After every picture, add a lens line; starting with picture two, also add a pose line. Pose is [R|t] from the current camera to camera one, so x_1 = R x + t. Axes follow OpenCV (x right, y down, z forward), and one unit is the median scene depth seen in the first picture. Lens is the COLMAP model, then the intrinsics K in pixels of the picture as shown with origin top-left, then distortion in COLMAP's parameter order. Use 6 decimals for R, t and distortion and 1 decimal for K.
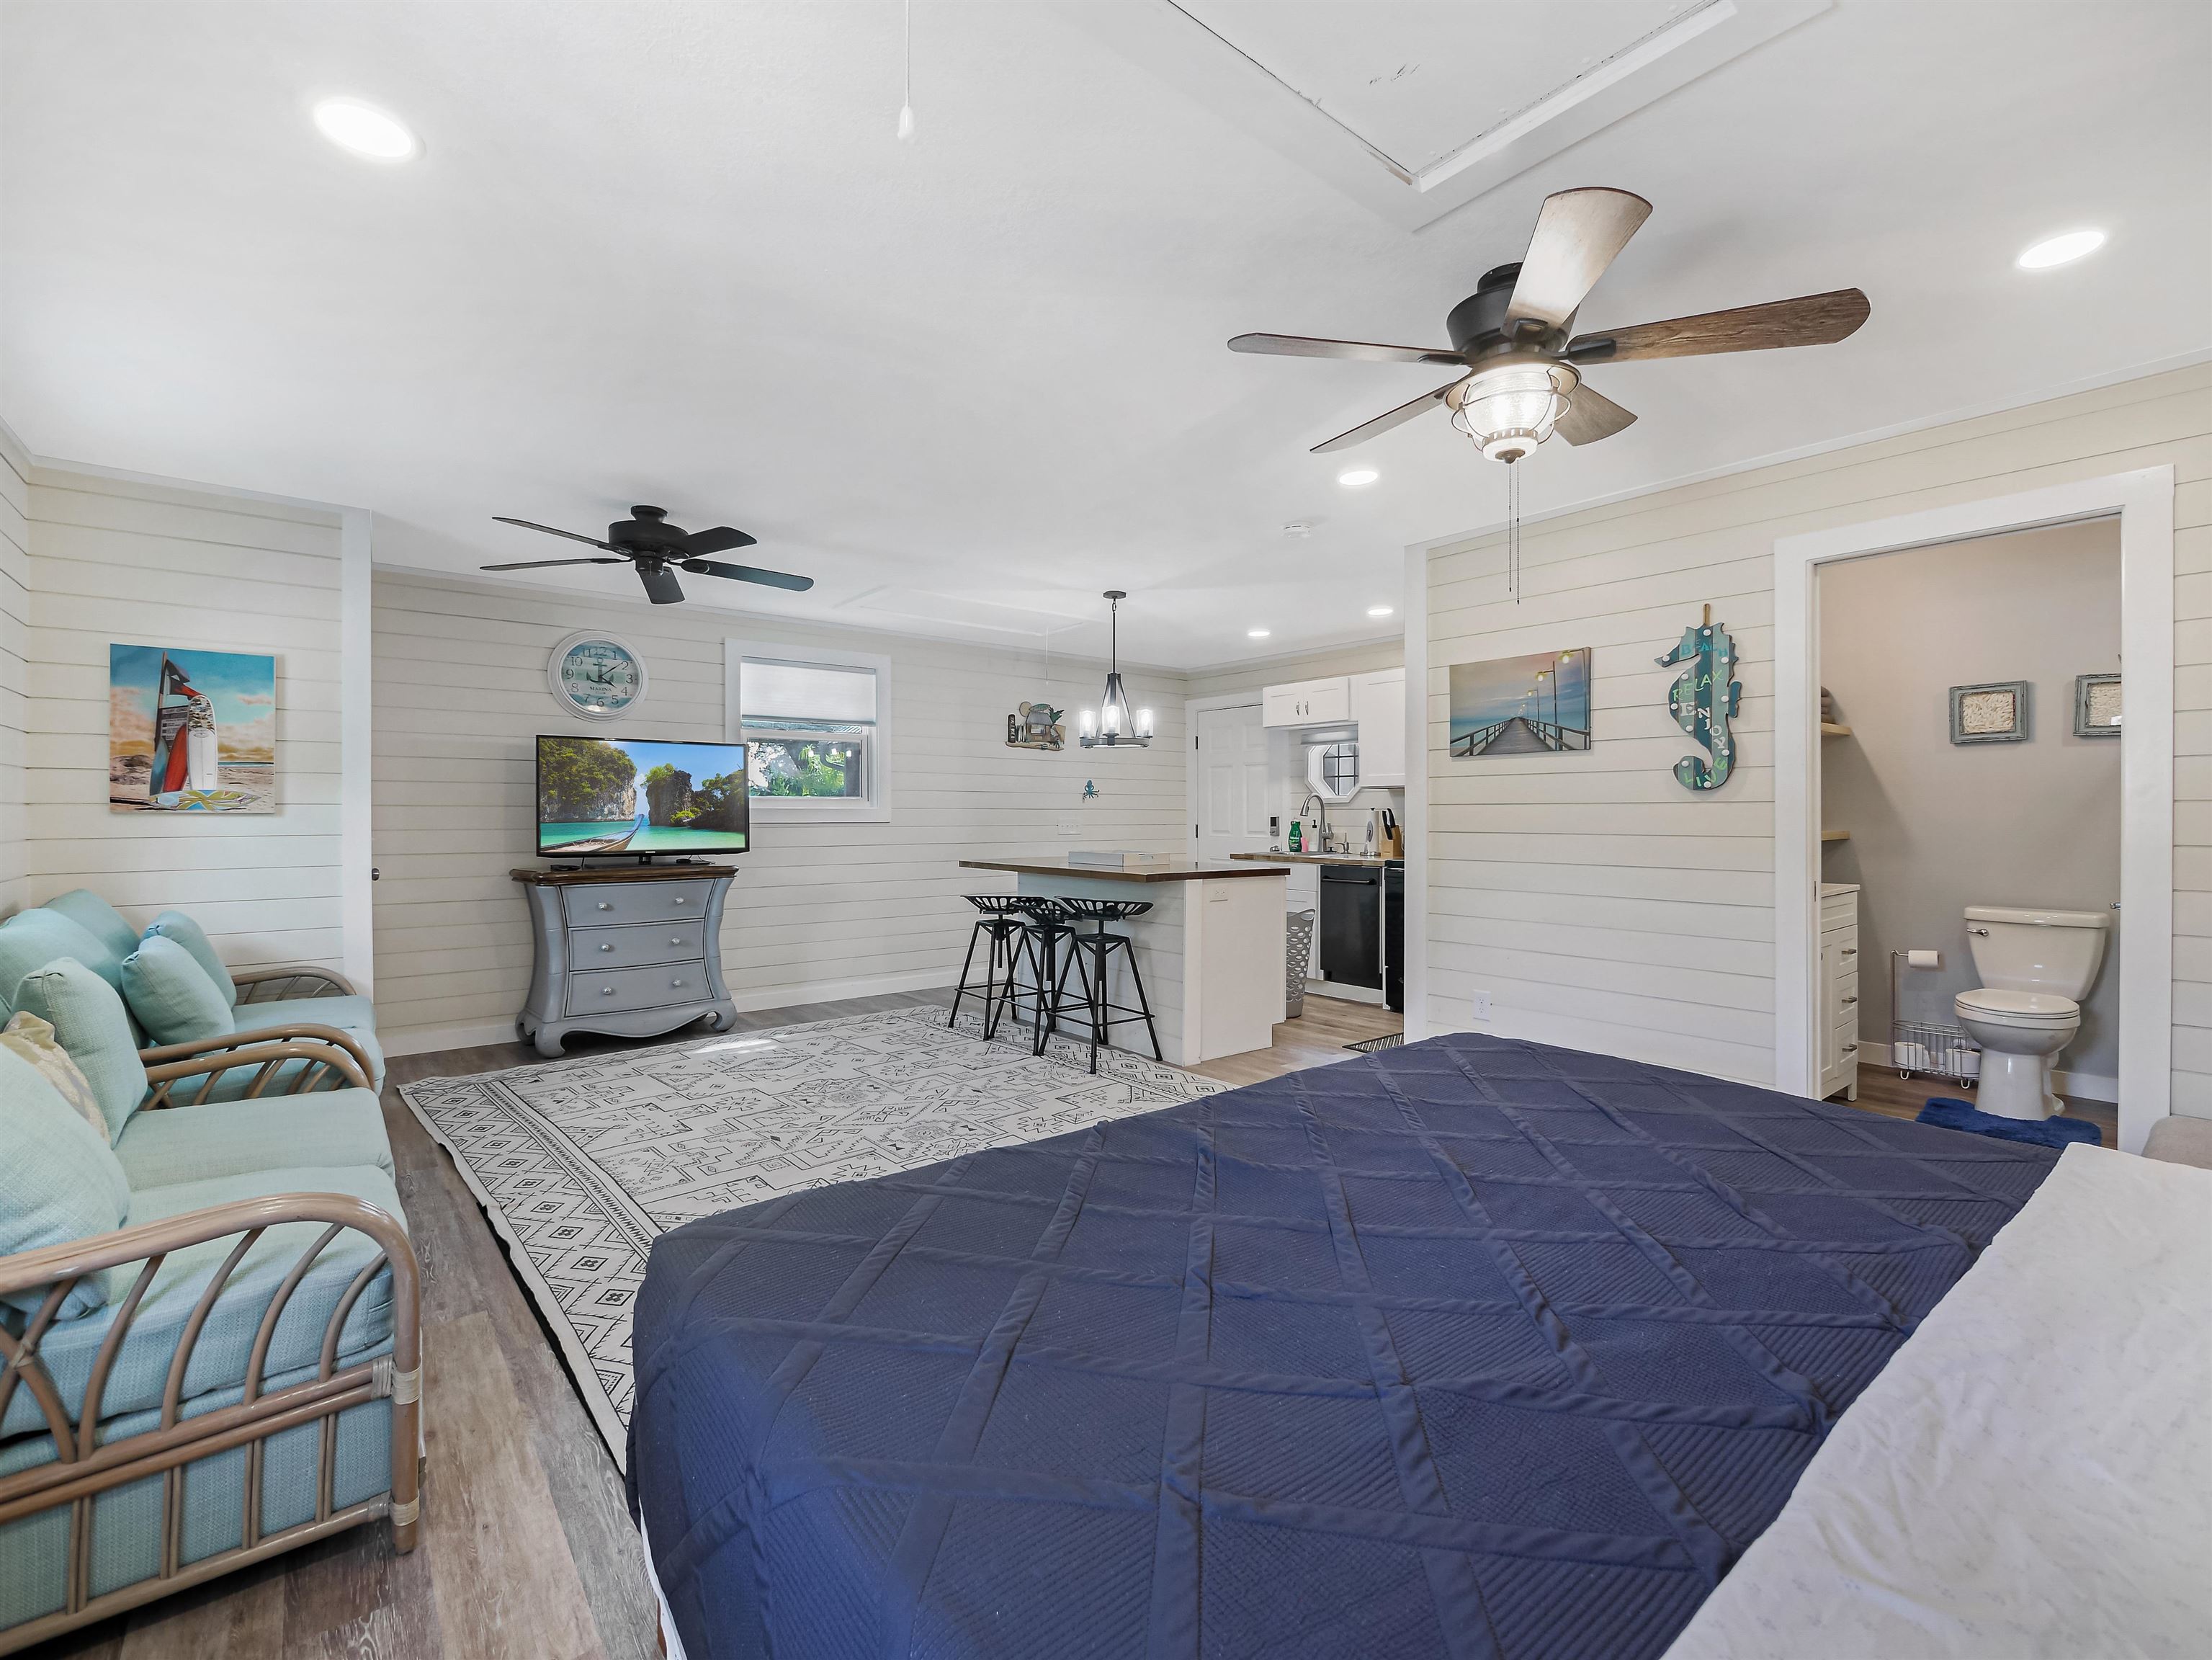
lens RADIAL K [[967.0, 0, 1100.2], [0, 967.0, 819.5], [0, 0, 1]] dist [-0.004546, 0.000128]
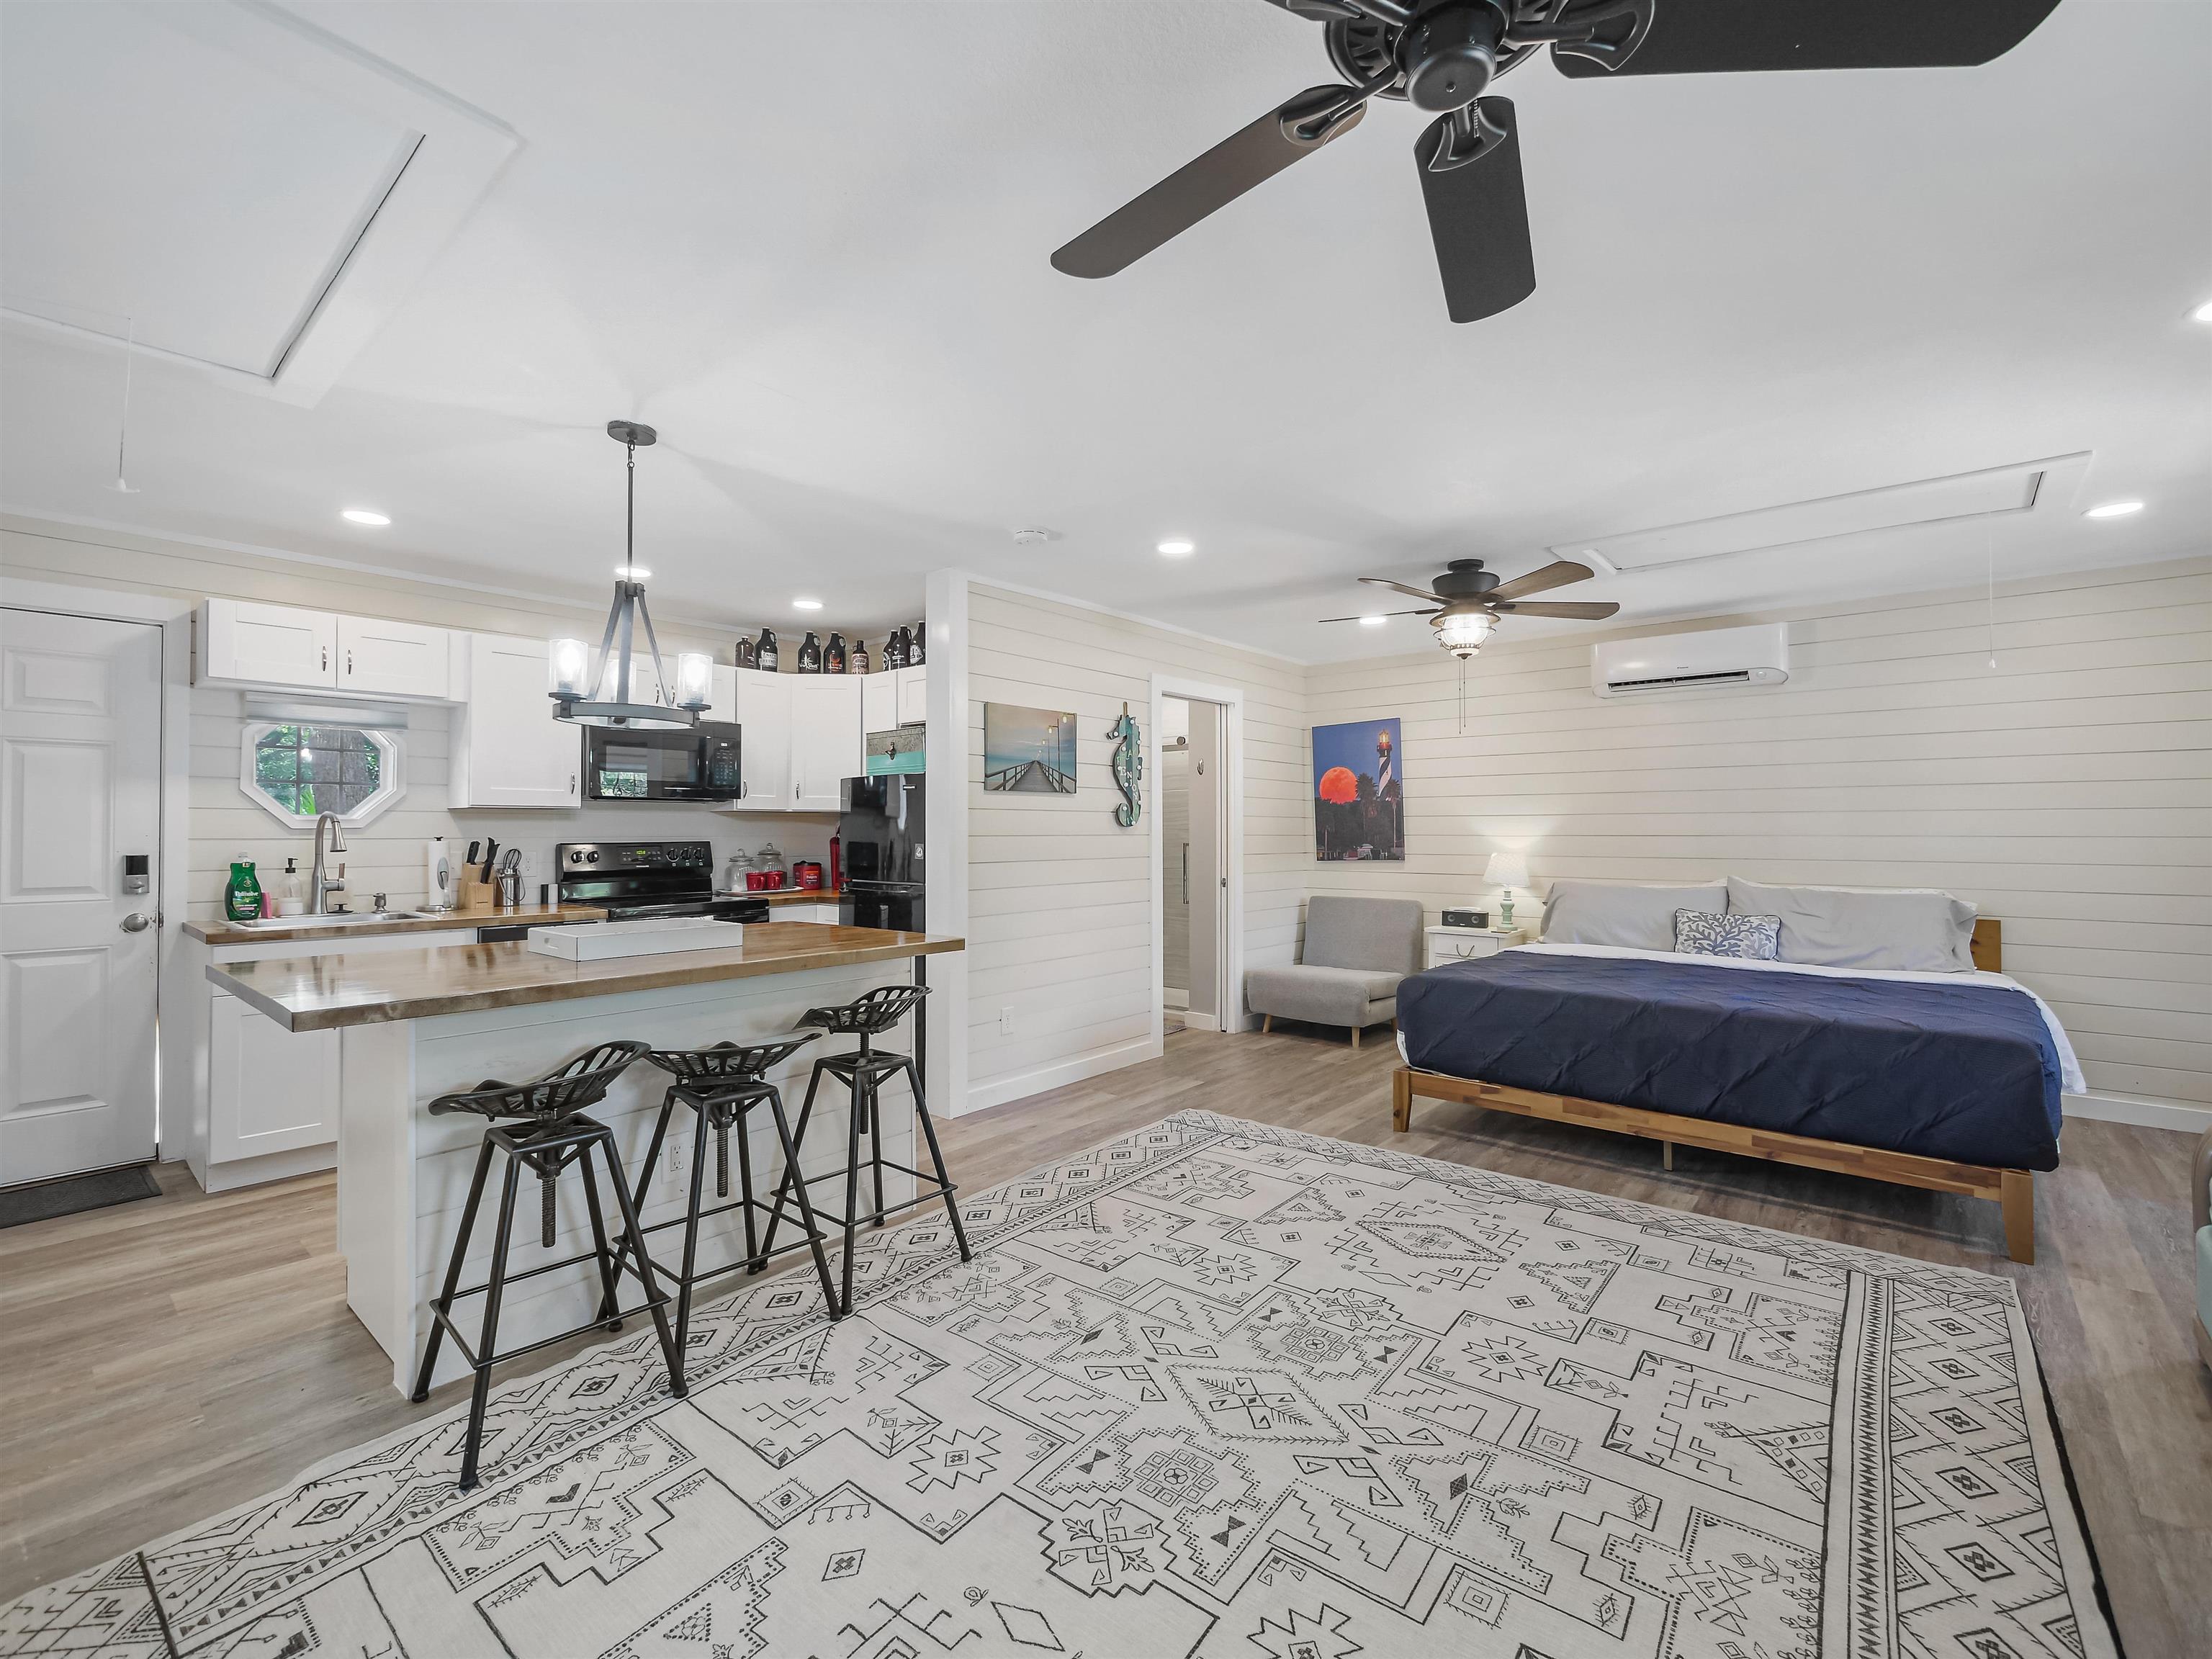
lens RADIAL K [[966.9, 0, 1100.2], [0, 966.9, 819.0], [0, 0, 1]] dist [-0.004546, 0.000128]
pose [[-0.180989, 0.010670, 0.983427, -0.835677], [0.007083, 0.999929, -0.009546, -0.027859], [-0.983460, 0.005238, -0.181052, 1.310526]]
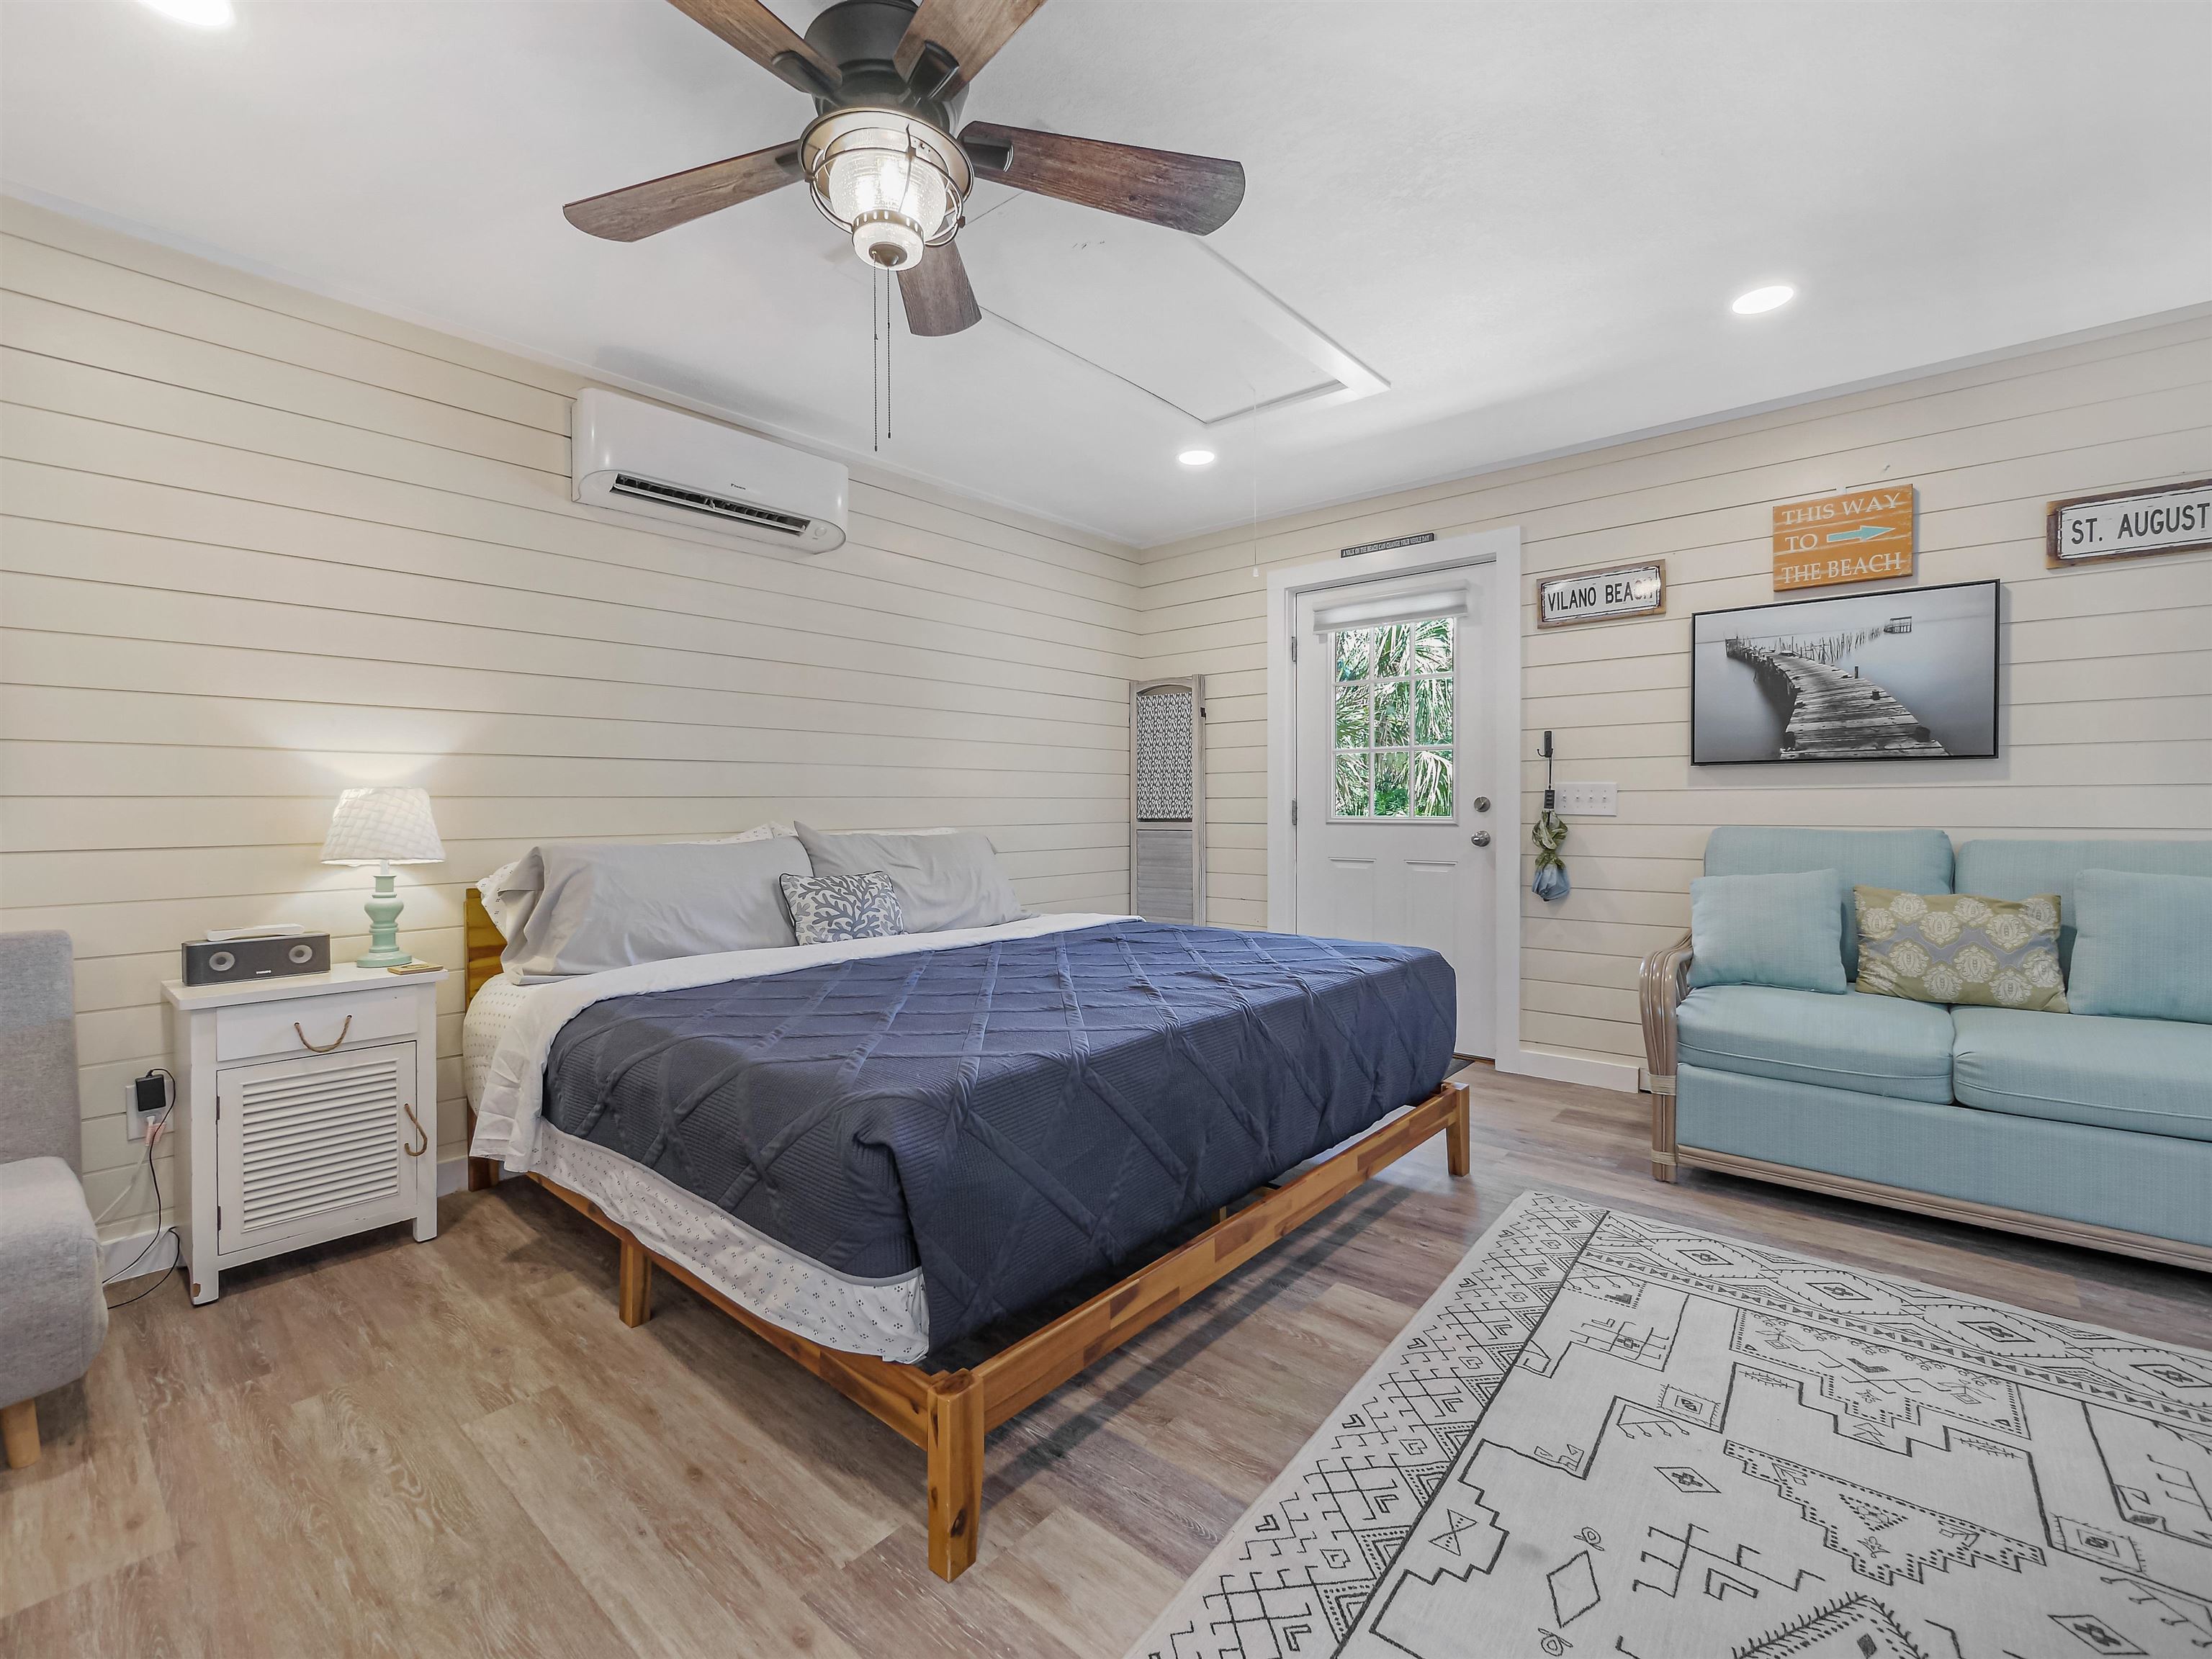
lens RADIAL K [[966.9, 0, 1100.2], [0, 966.9, 819.0], [0, 0, 1]] dist [-0.004546, 0.000128]
pose [[-0.983519, 0.009838, -0.180538, 0.246022], [0.007096, 0.999850, 0.015827, 0.032665], [0.180666, 0.014285, -0.983441, 1.134824]]
